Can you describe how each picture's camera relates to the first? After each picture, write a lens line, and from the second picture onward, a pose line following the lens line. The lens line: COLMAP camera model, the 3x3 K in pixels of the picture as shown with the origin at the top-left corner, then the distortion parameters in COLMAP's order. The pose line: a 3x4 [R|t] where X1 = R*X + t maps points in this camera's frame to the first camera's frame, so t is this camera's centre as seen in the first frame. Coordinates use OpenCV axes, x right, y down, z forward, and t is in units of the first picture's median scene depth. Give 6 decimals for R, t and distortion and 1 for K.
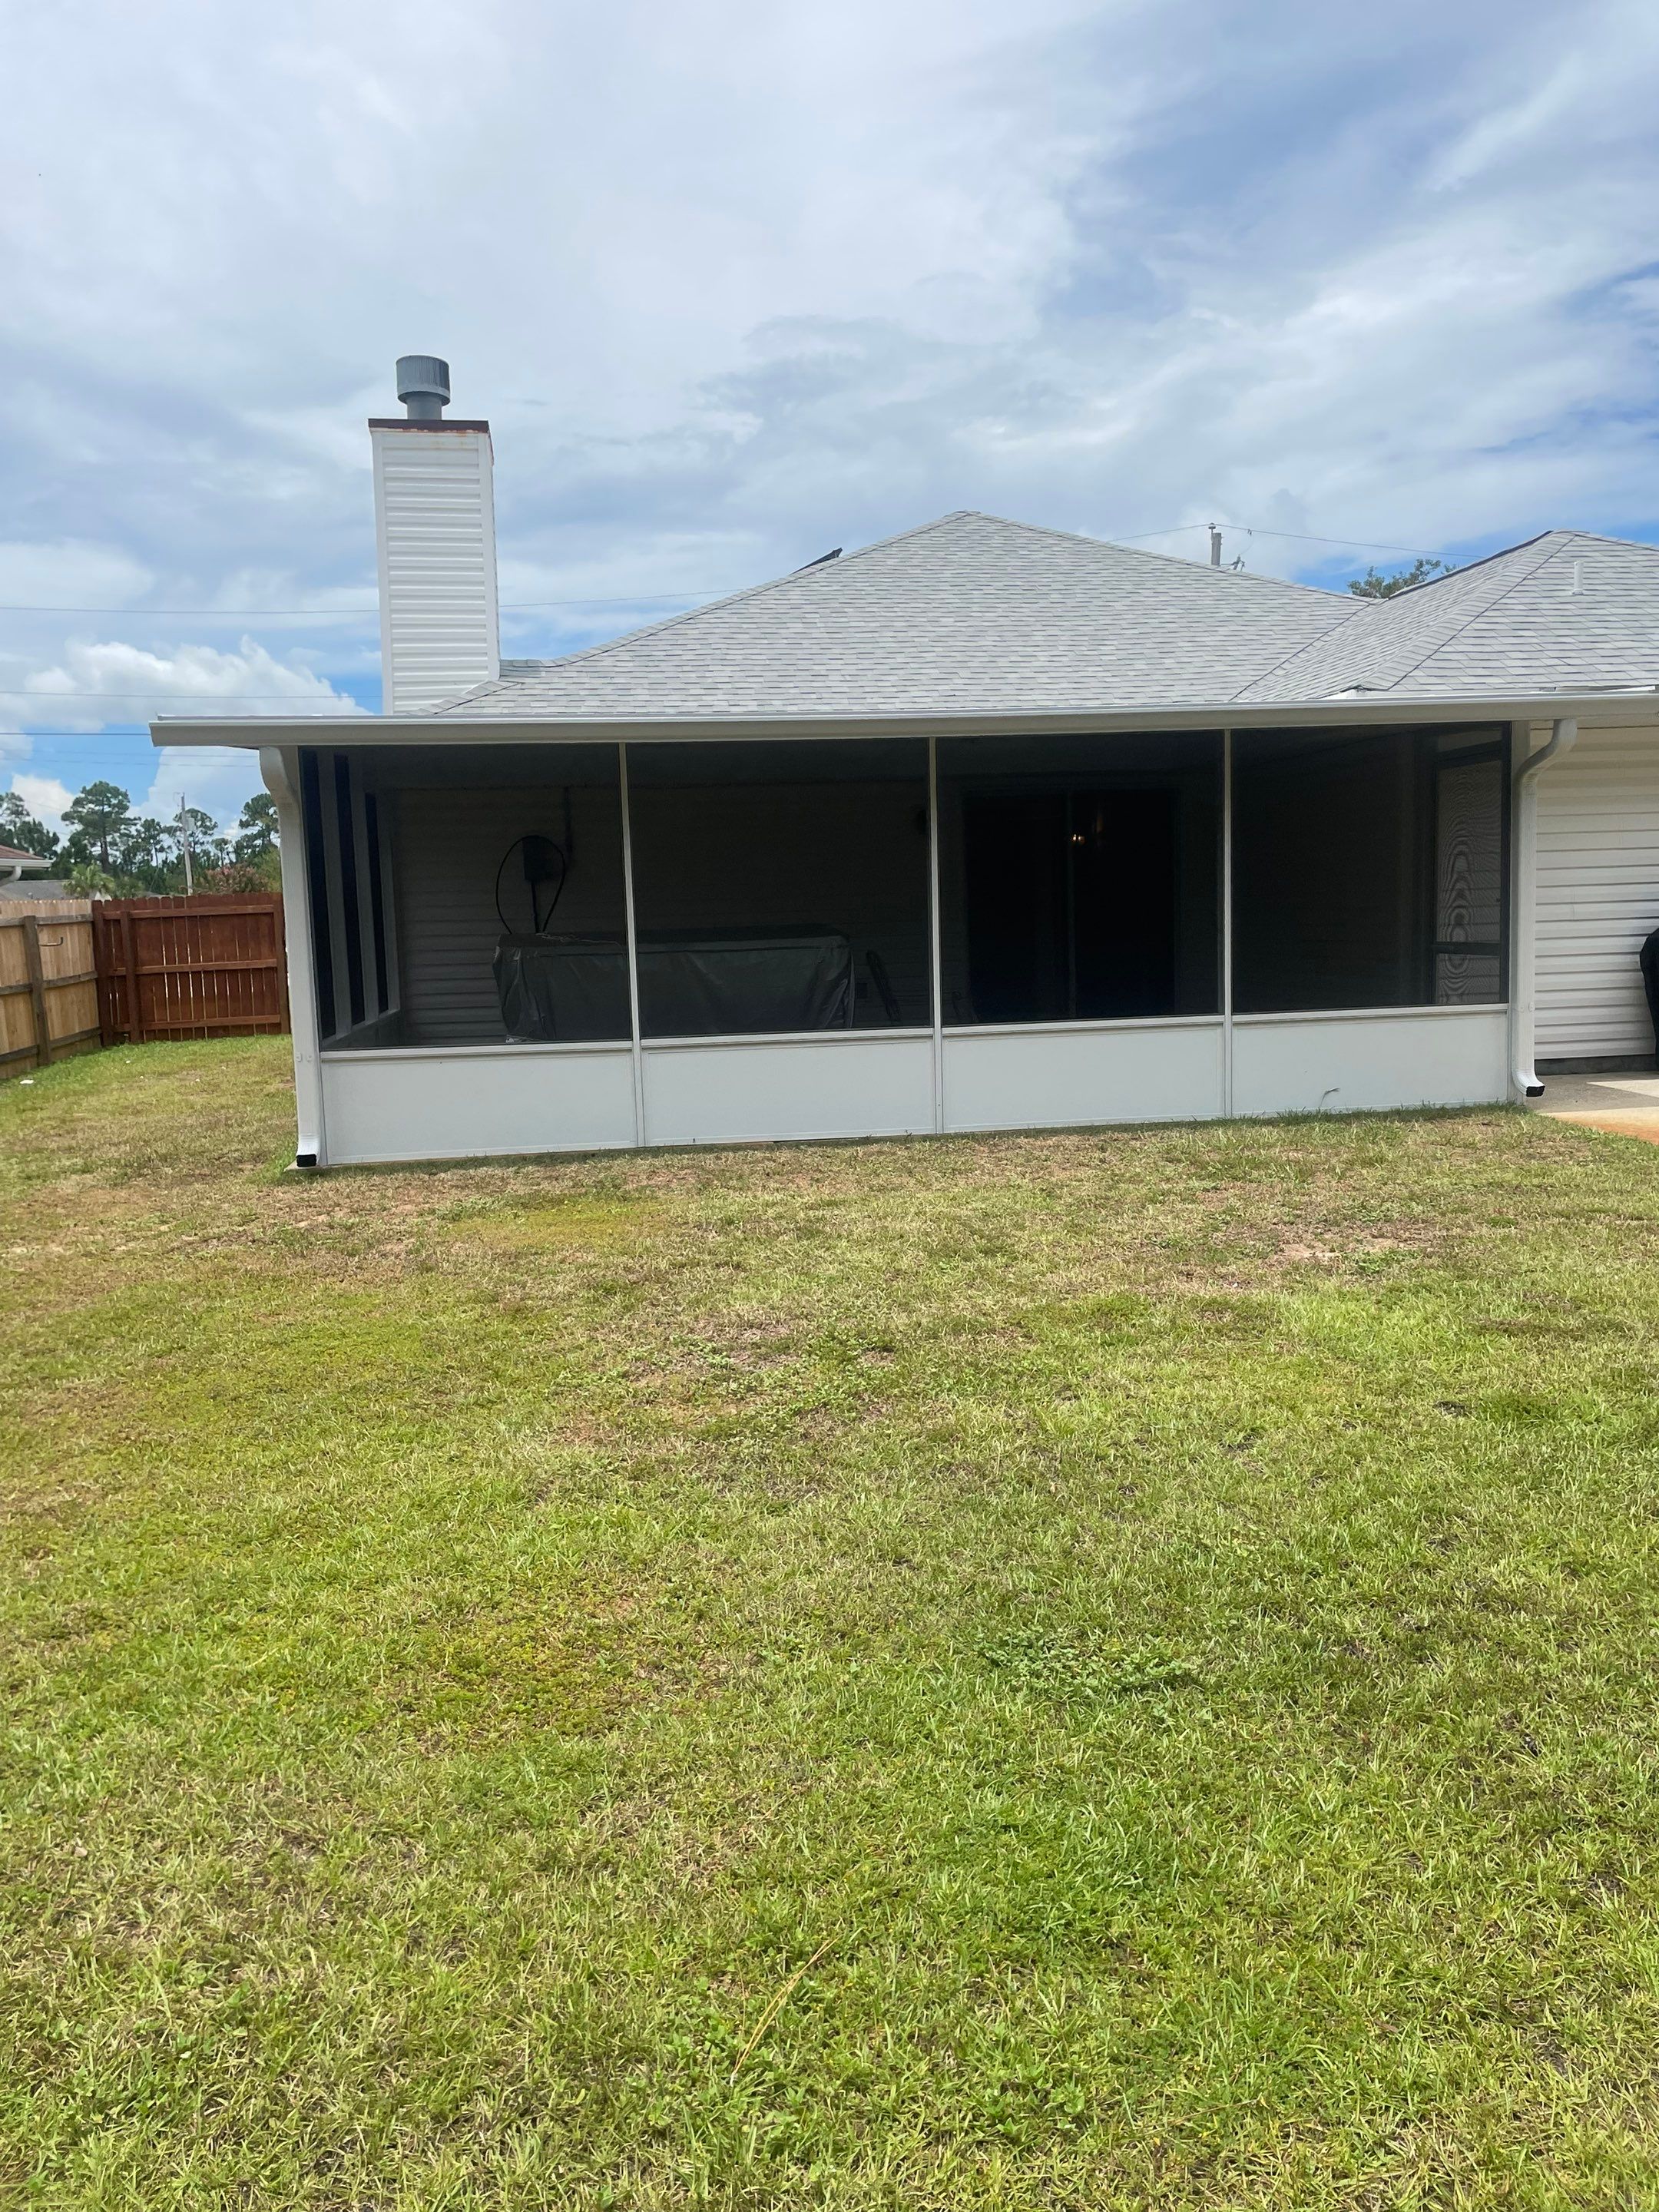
lens RADIAL K [[1656.4, 0, 819.2], [0, 1656.4, 1095.2], [0, 0, 1]] dist [0.090007, -0.083445]
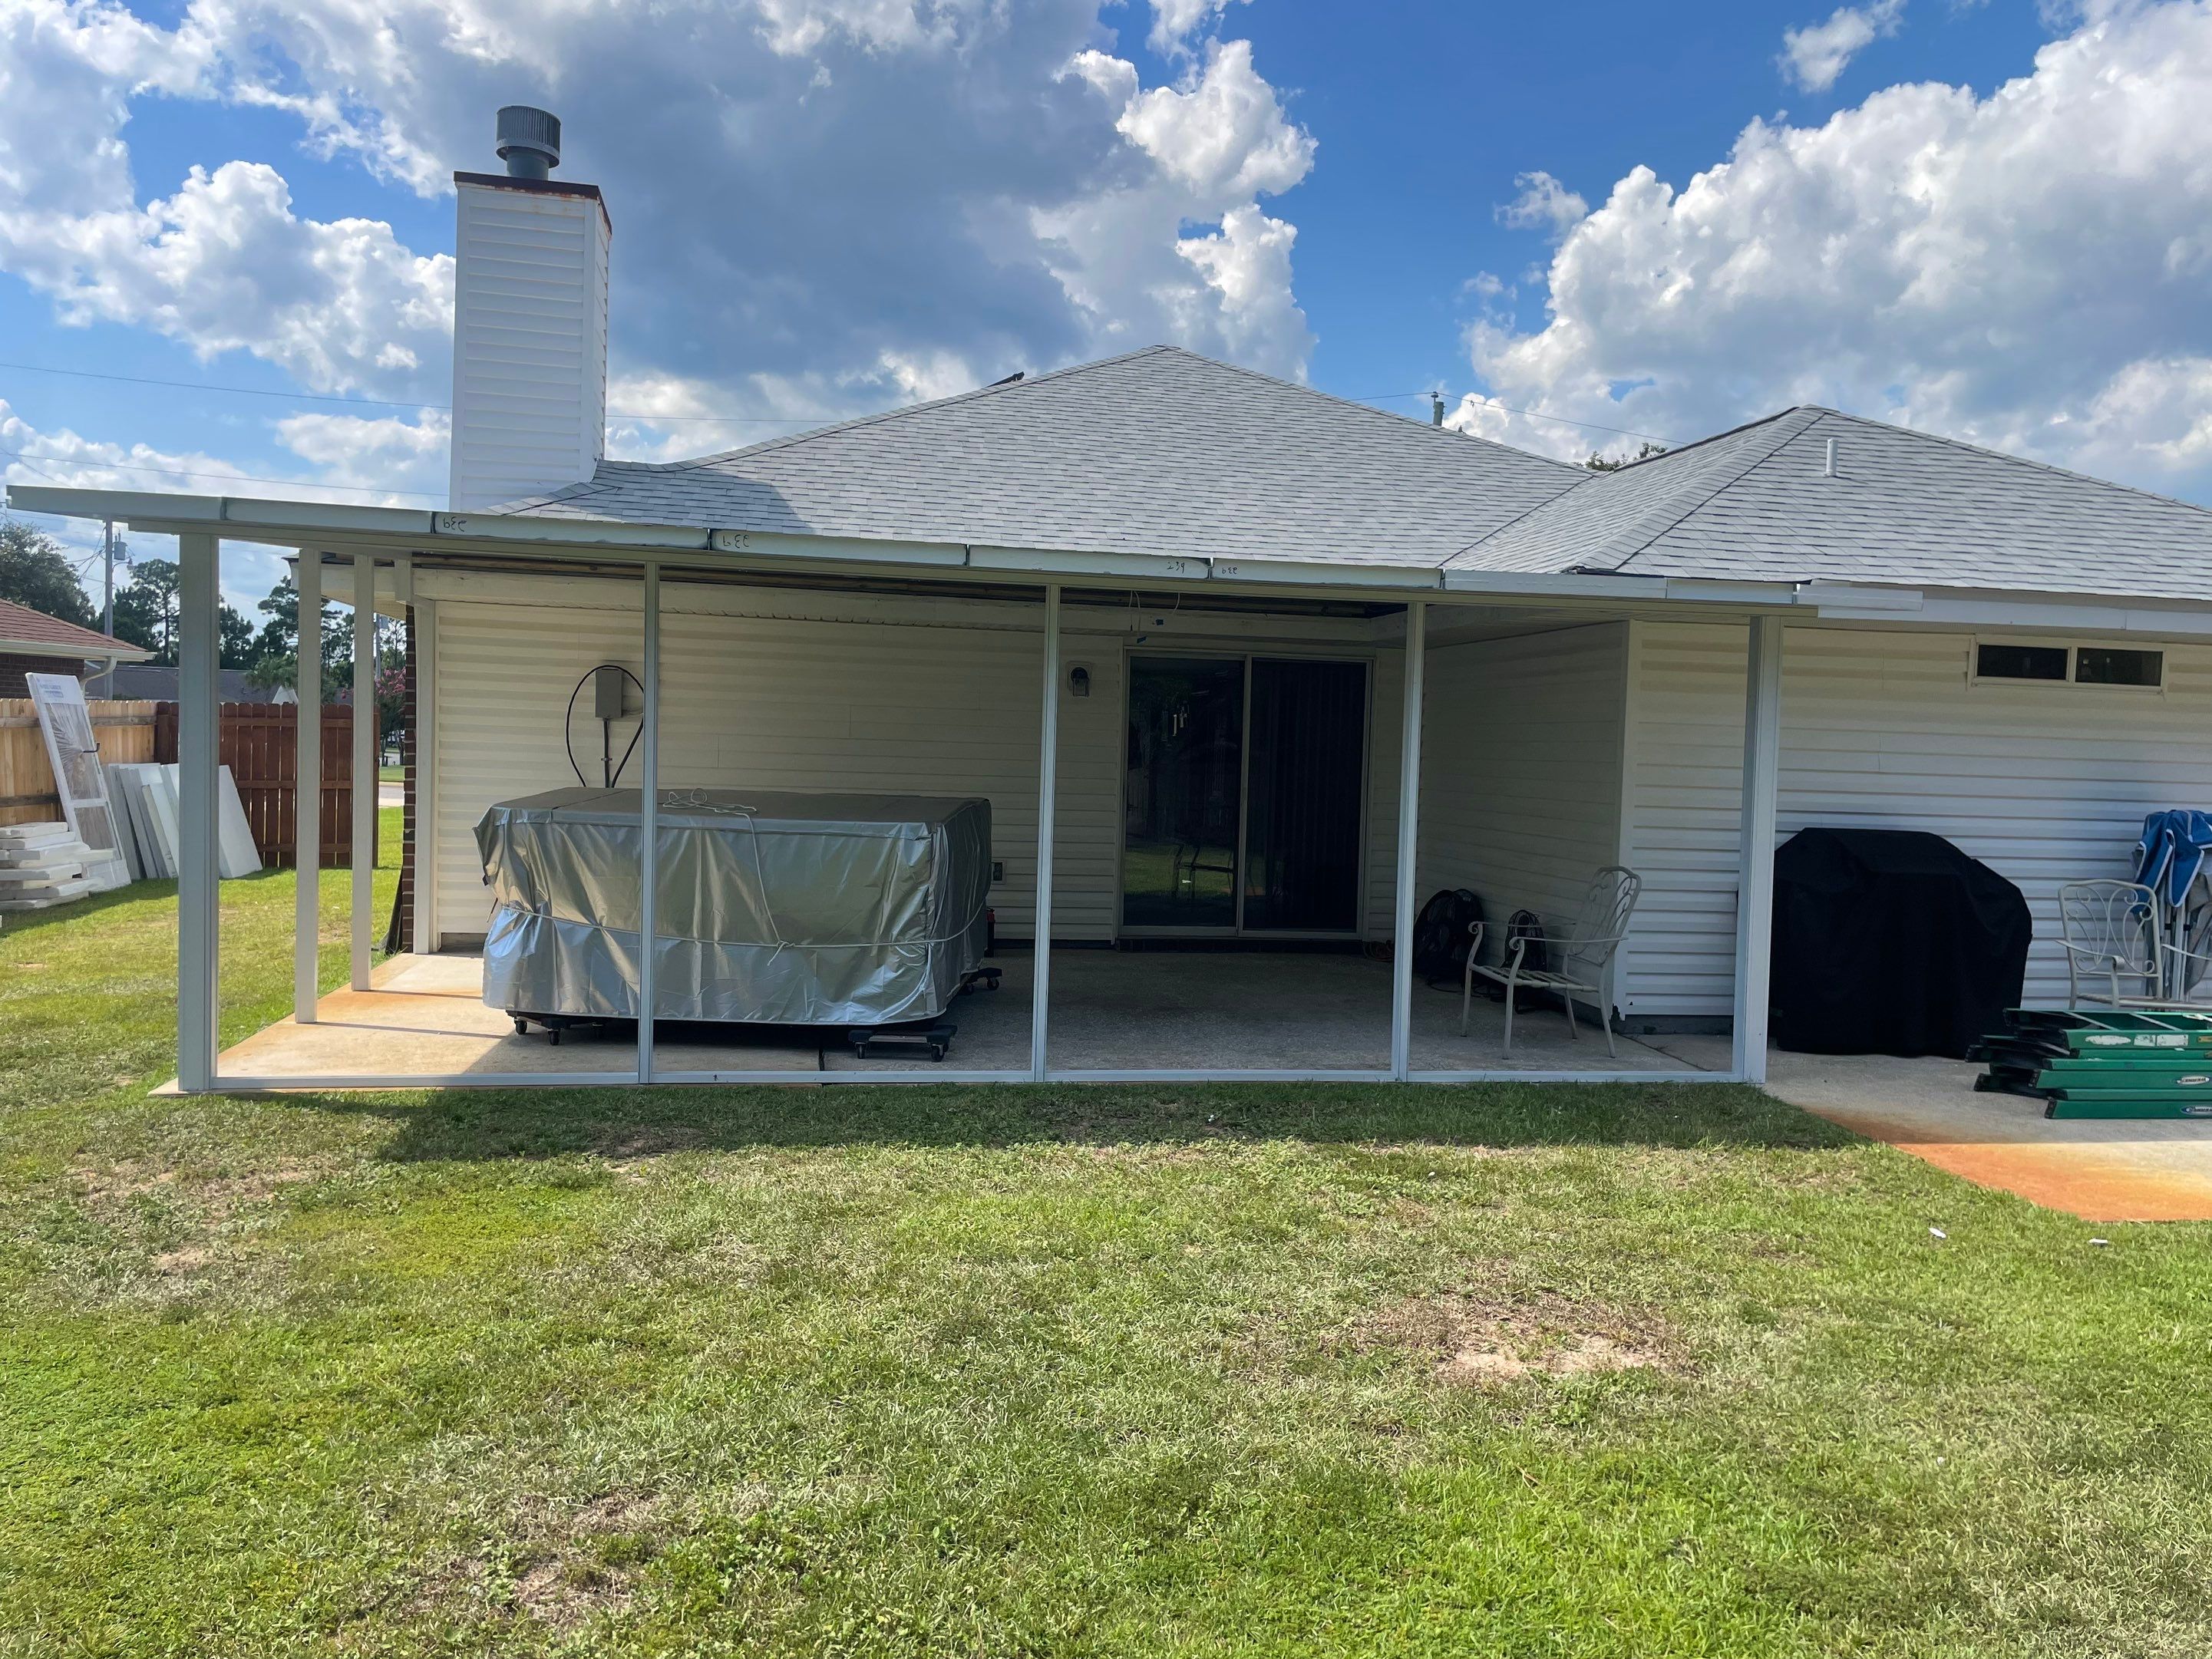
lens RADIAL K [[1656.2, 0, 1111.9], [0, 1656.2, 833.6], [0, 0, 1]] dist [0.090007, -0.083445]
pose [[0.996896, 0.063150, 0.047010, 0.040999], [-0.060157, 0.996226, -0.062576, -0.029515], [-0.050784, 0.059554, 0.996932, 0.132662]]
